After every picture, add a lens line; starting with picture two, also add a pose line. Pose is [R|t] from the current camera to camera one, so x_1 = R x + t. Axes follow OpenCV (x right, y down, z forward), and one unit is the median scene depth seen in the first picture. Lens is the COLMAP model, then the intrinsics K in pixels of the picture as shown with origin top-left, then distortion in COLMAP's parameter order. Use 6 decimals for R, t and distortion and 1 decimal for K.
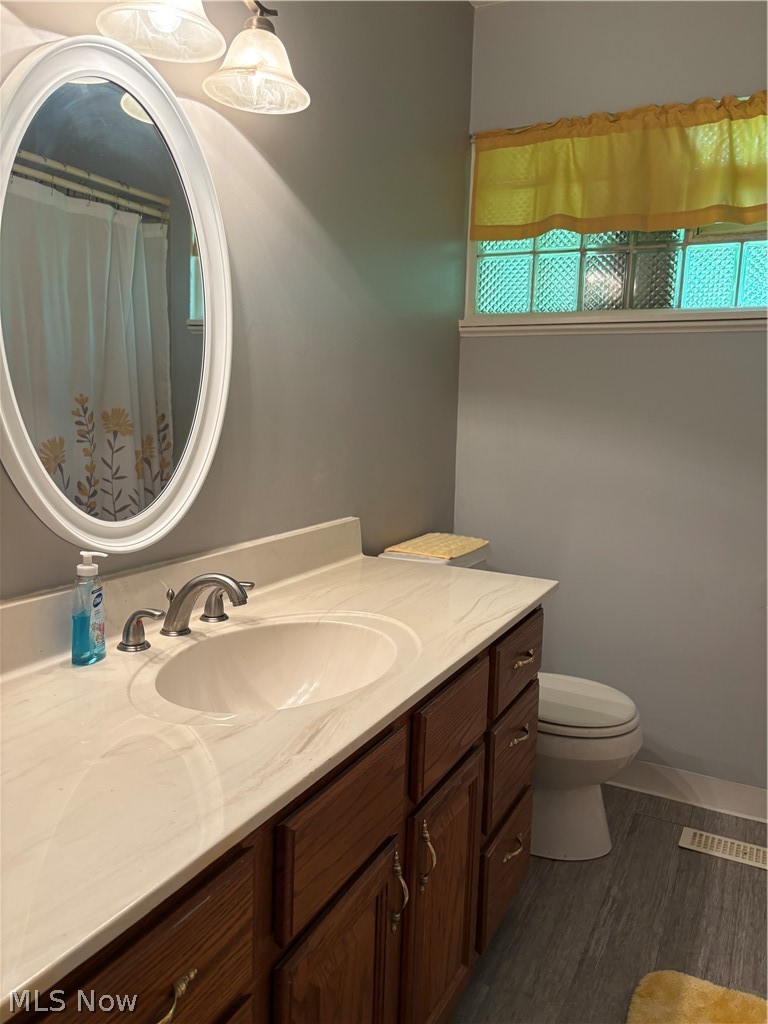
lens RADIAL K [[768.8, 0, 384.0], [0, 768.8, 512.0], [0, 0, 1]] dist [0.054485, -0.063652]
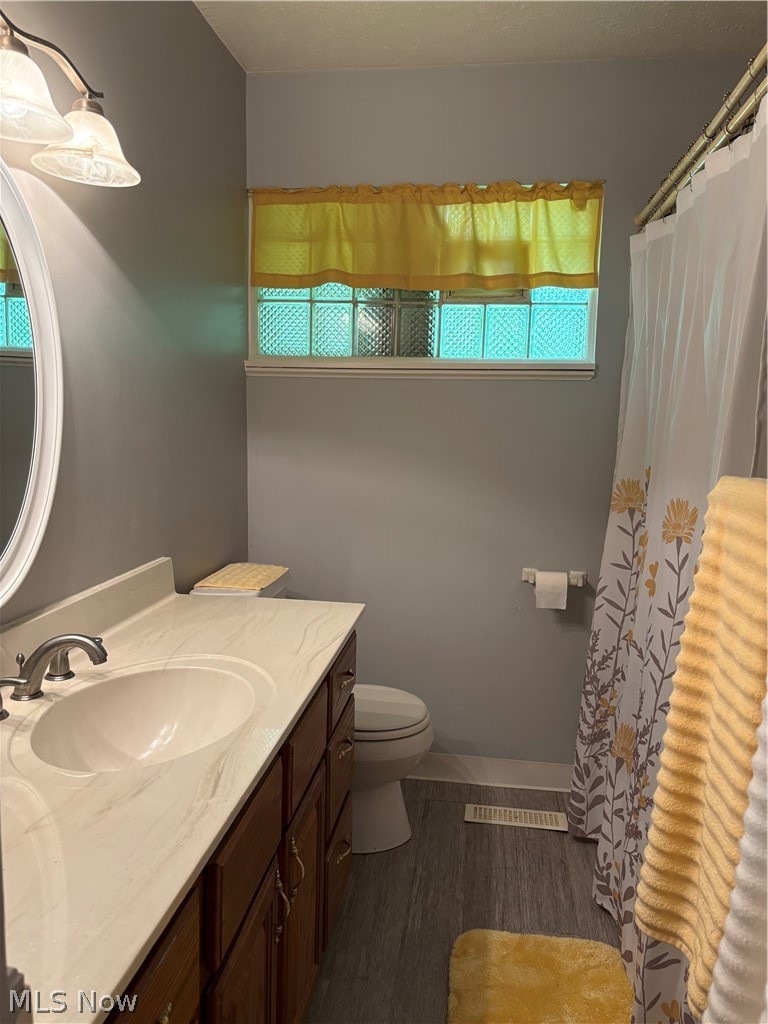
lens RADIAL K [[762.7, 0, 378.1], [0, 762.7, 504.5], [0, 0, 1]] dist [0.024918, -0.003409]
pose [[0.947039, -0.043537, 0.318154, -0.095352], [0.050323, 0.998647, -0.013137, -0.037370], [-0.317151, 0.028452, 0.947948, -0.062550]]
